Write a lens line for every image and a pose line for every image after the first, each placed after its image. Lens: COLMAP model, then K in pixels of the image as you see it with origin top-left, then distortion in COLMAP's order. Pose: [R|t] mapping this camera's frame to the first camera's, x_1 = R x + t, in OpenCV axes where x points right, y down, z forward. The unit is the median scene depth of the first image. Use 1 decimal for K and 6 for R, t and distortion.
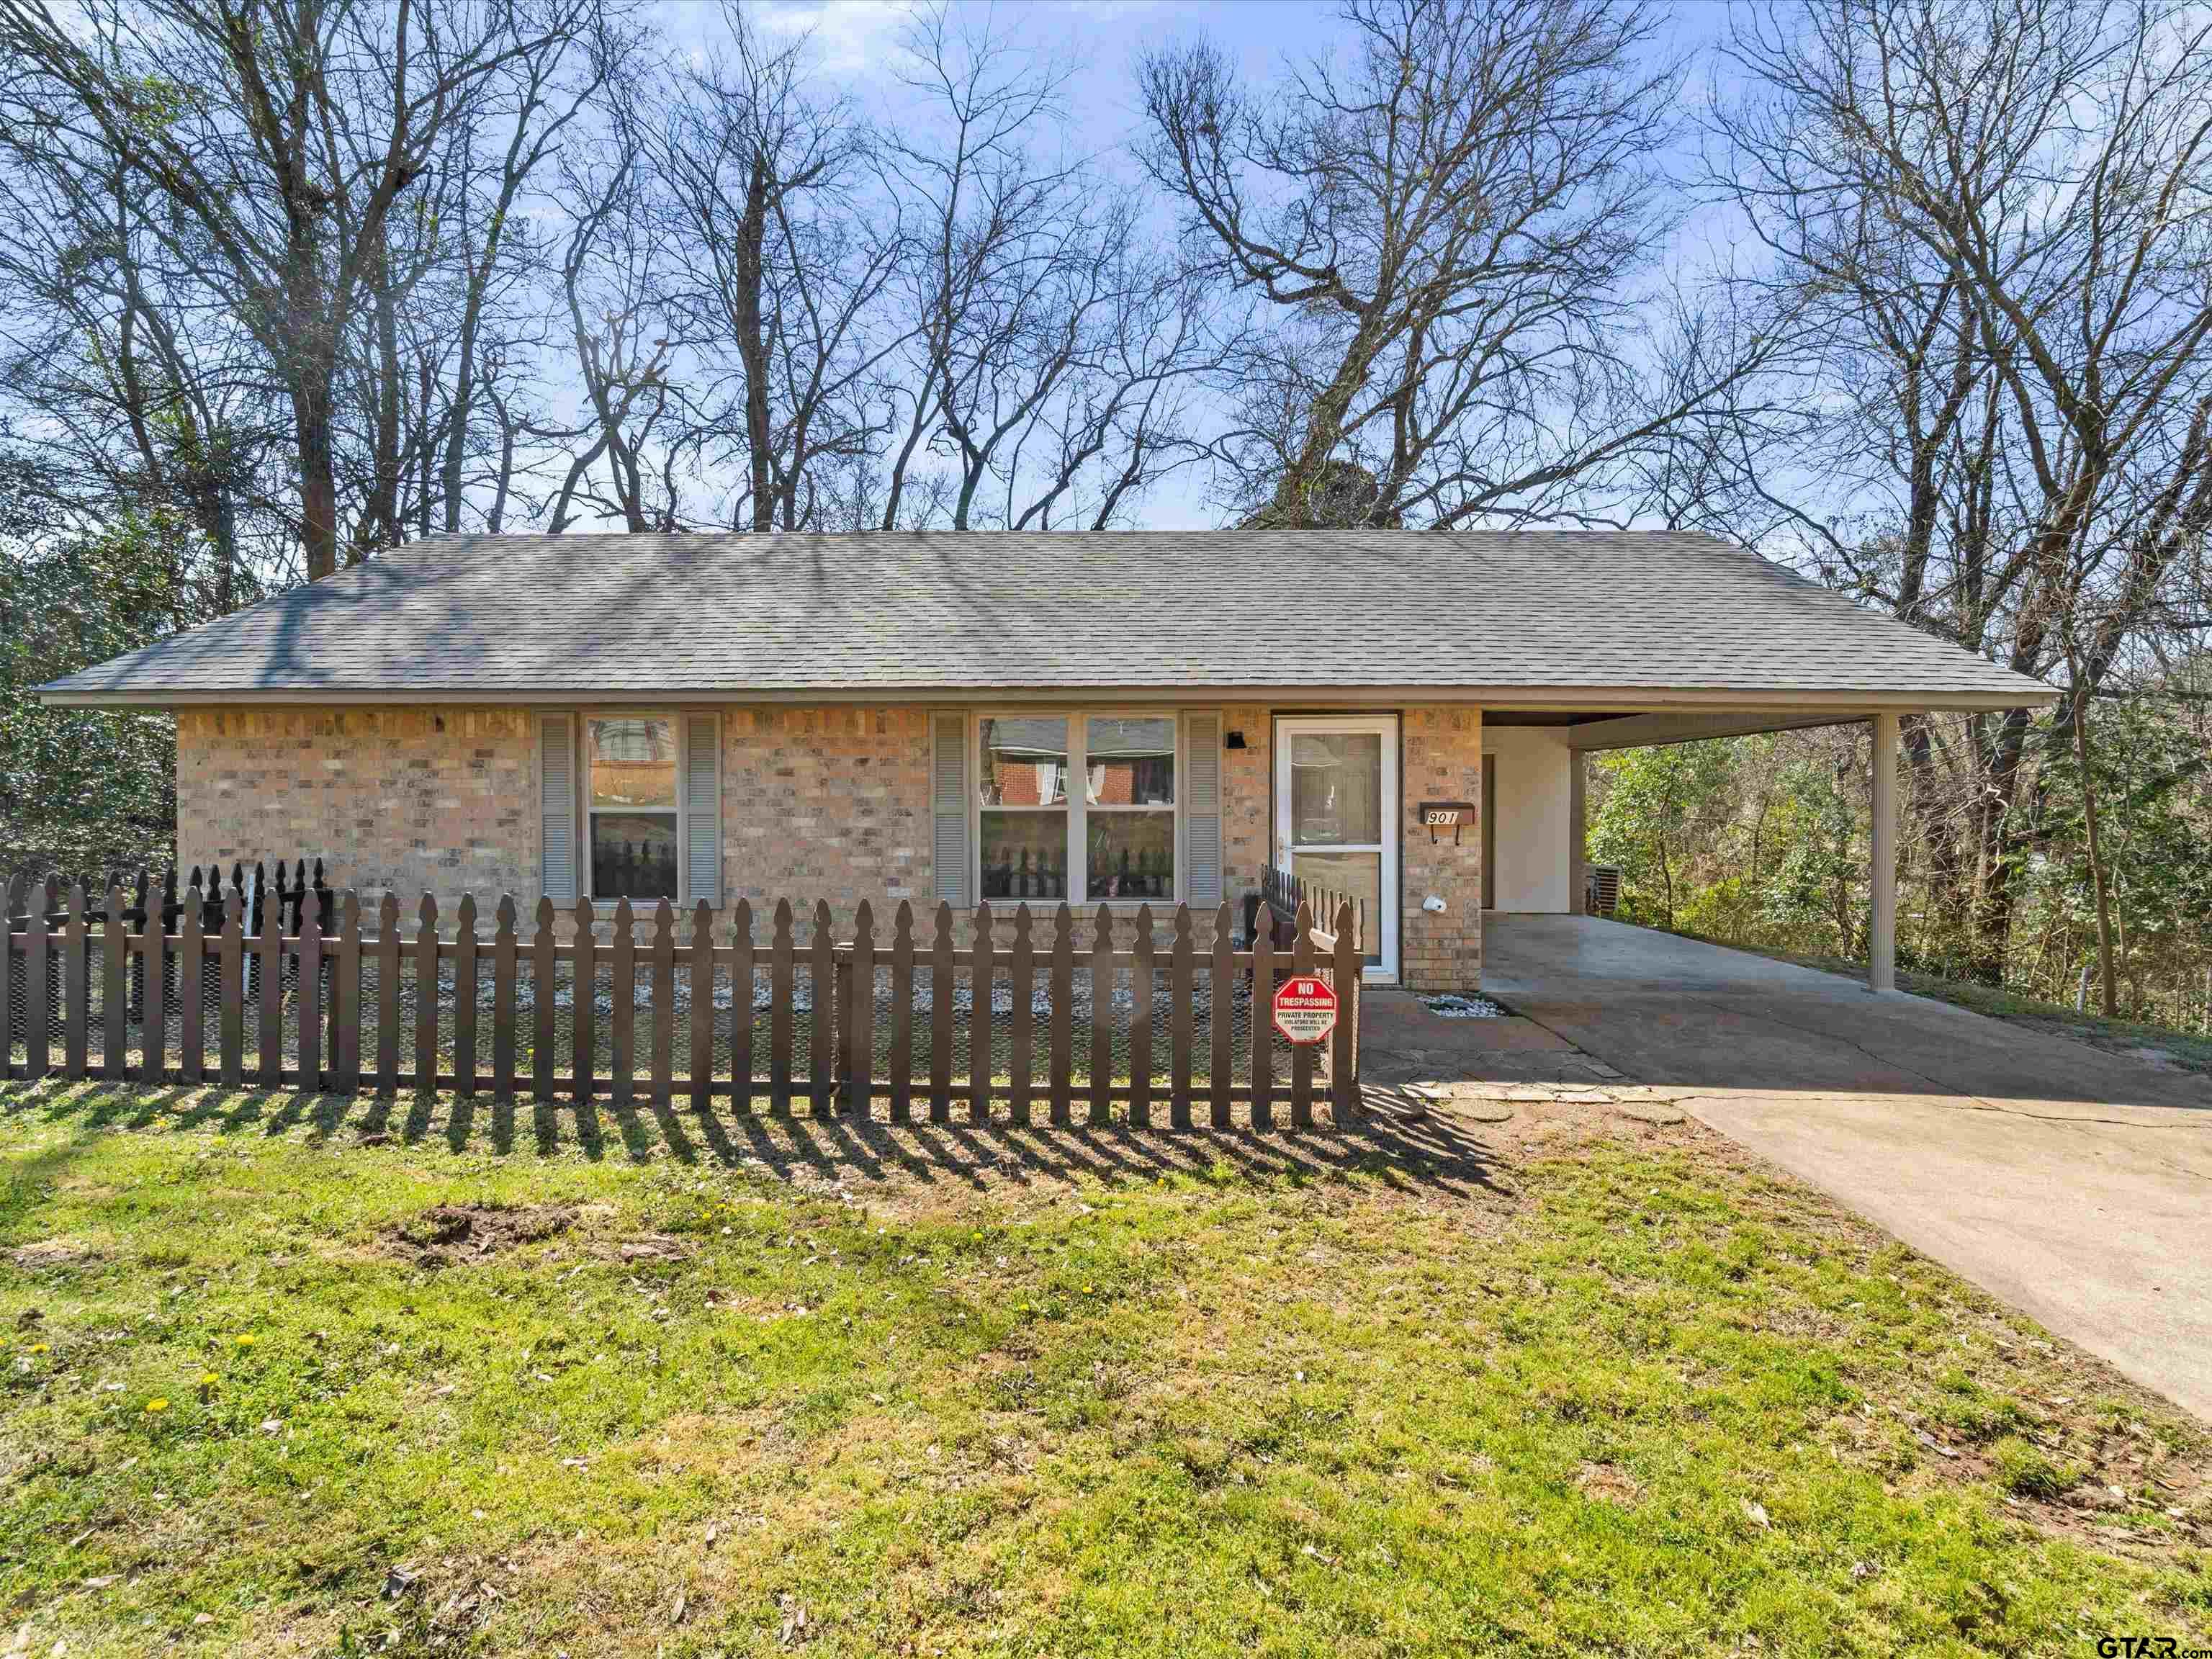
lens RADIAL K [[1065.1, 0, 1095.9], [0, 1065.1, 841.7], [0, 0, 1]] dist [-0.004969, 0.000919]
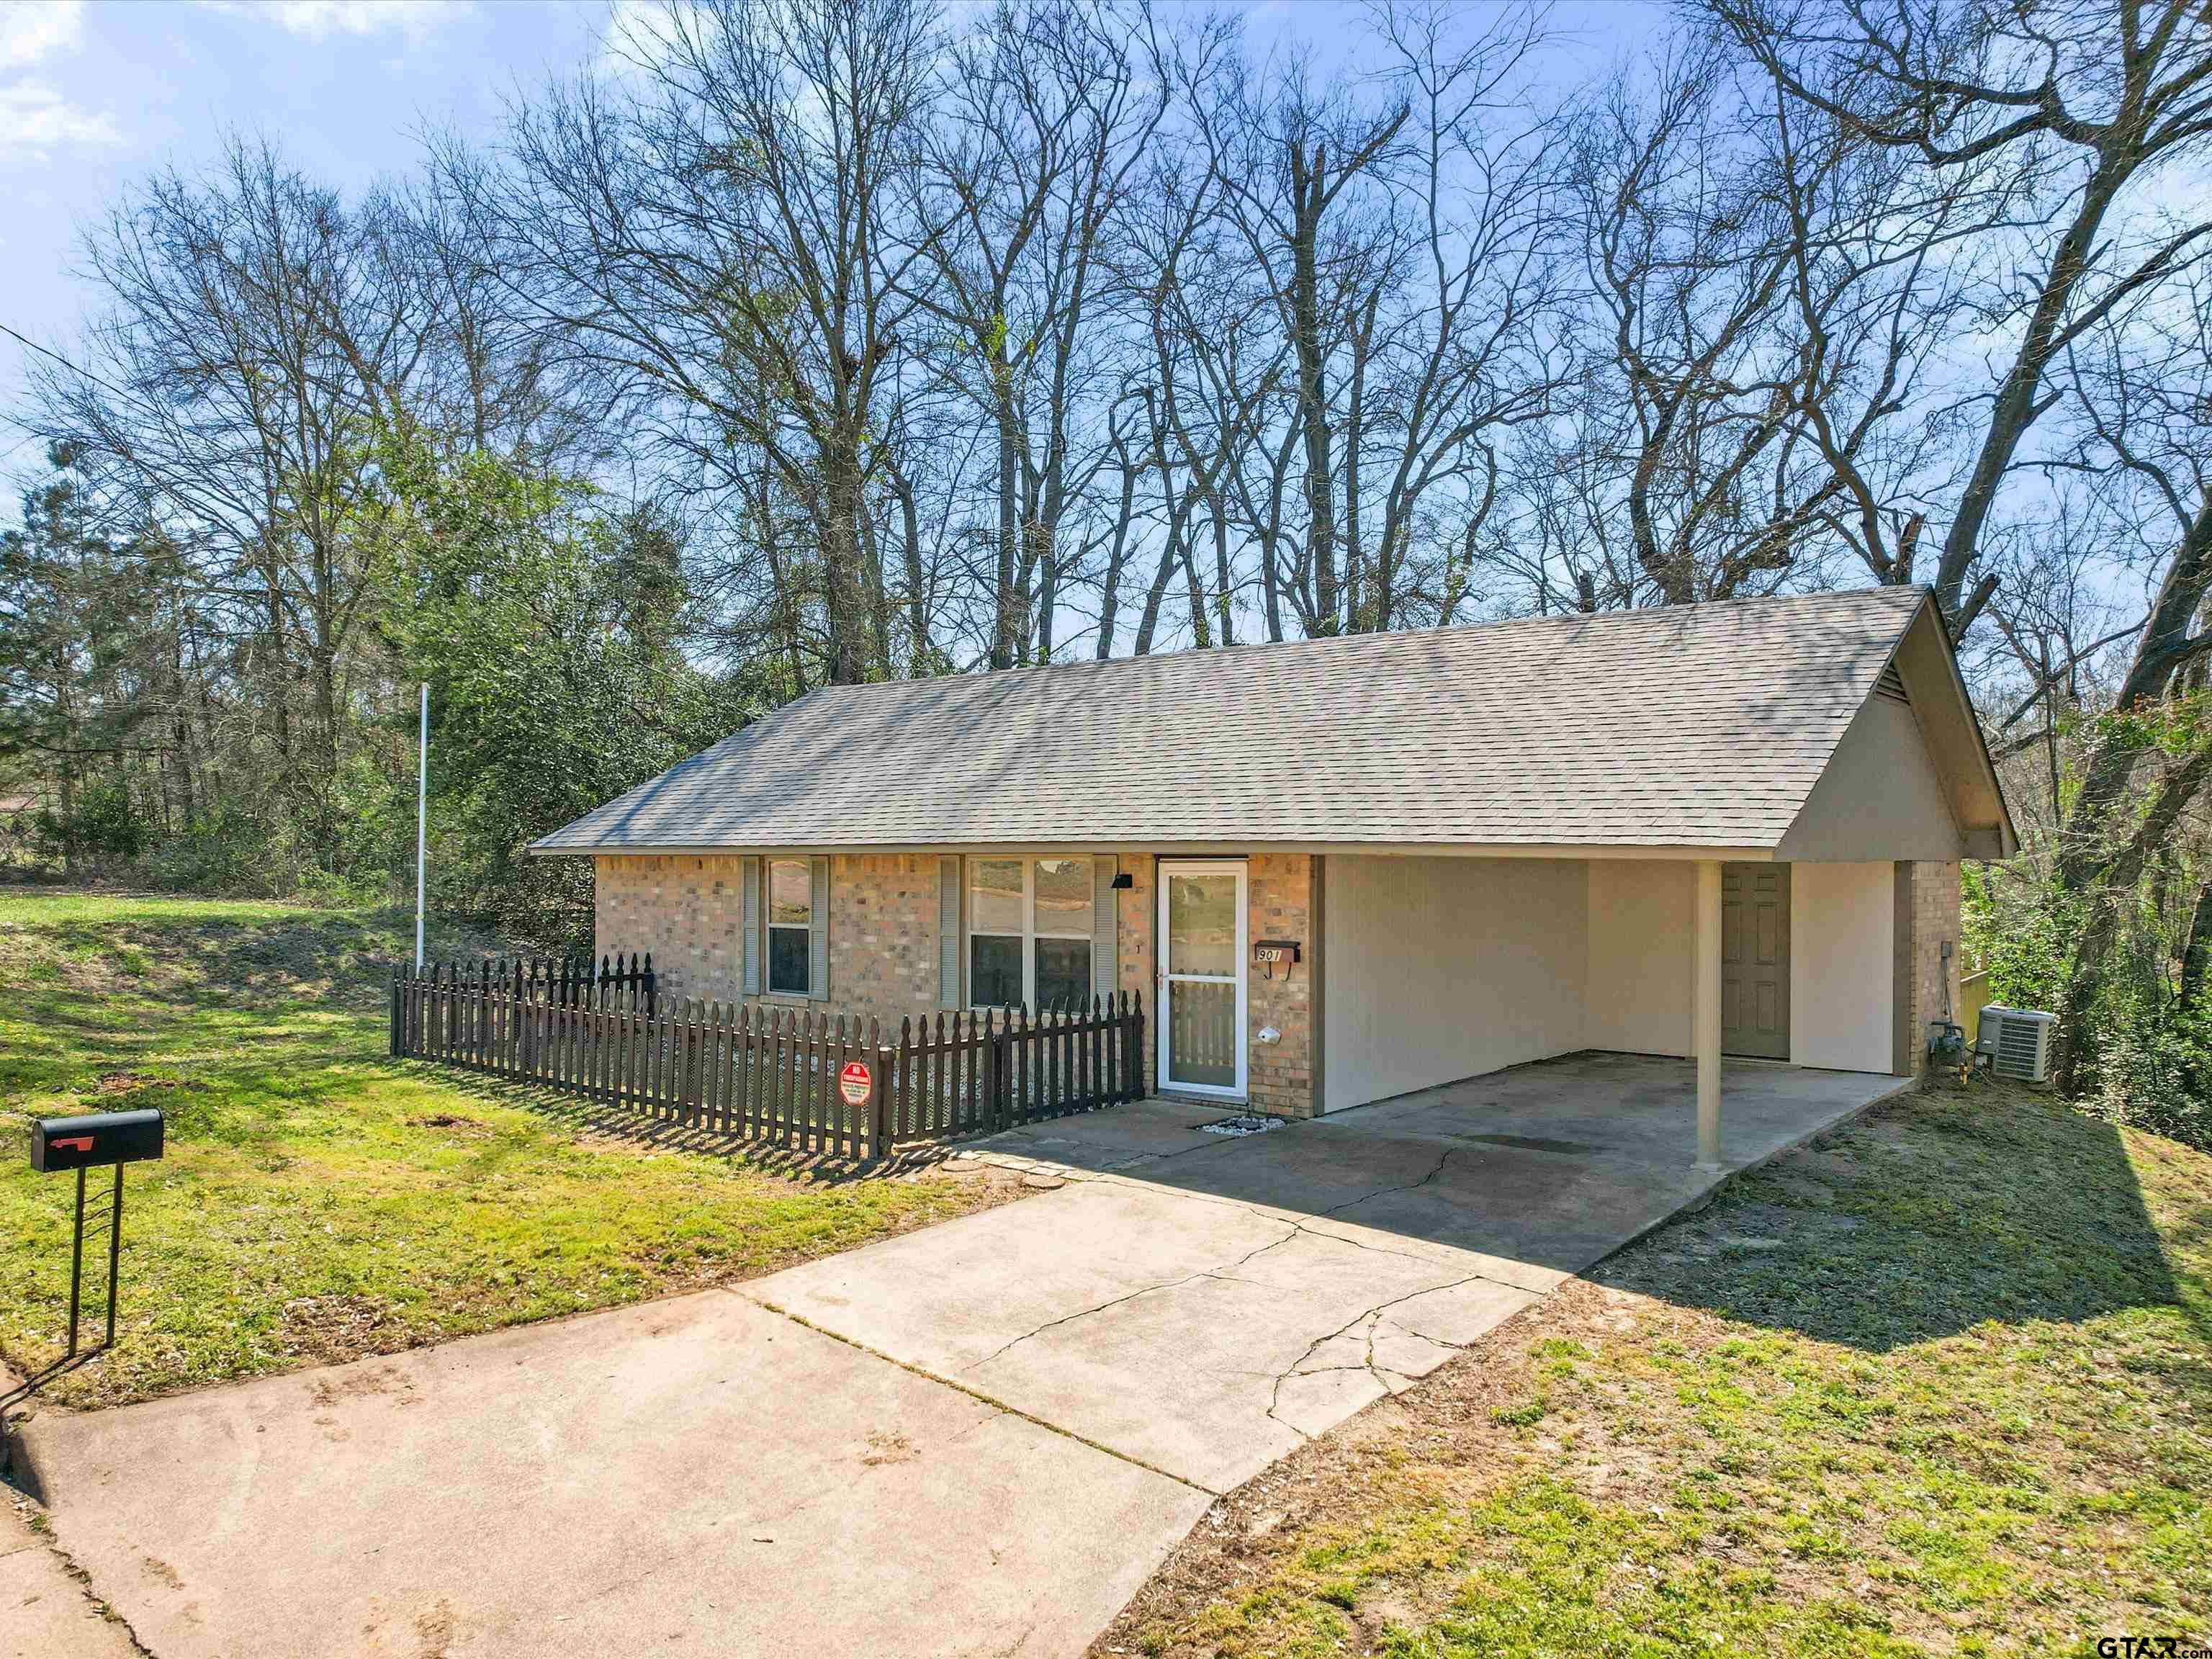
lens RADIAL K [[1680.0, 0, 1106.0], [0, 1680.0, 829.5], [0, 0, 1]] dist [-0.036945, 0.000756]
pose [[0.777324, -0.007742, -0.629053, 1.257944], [-0.021349, 0.999024, -0.038676, -0.079645], [0.628738, 0.043494, 0.776400, -0.436666]]
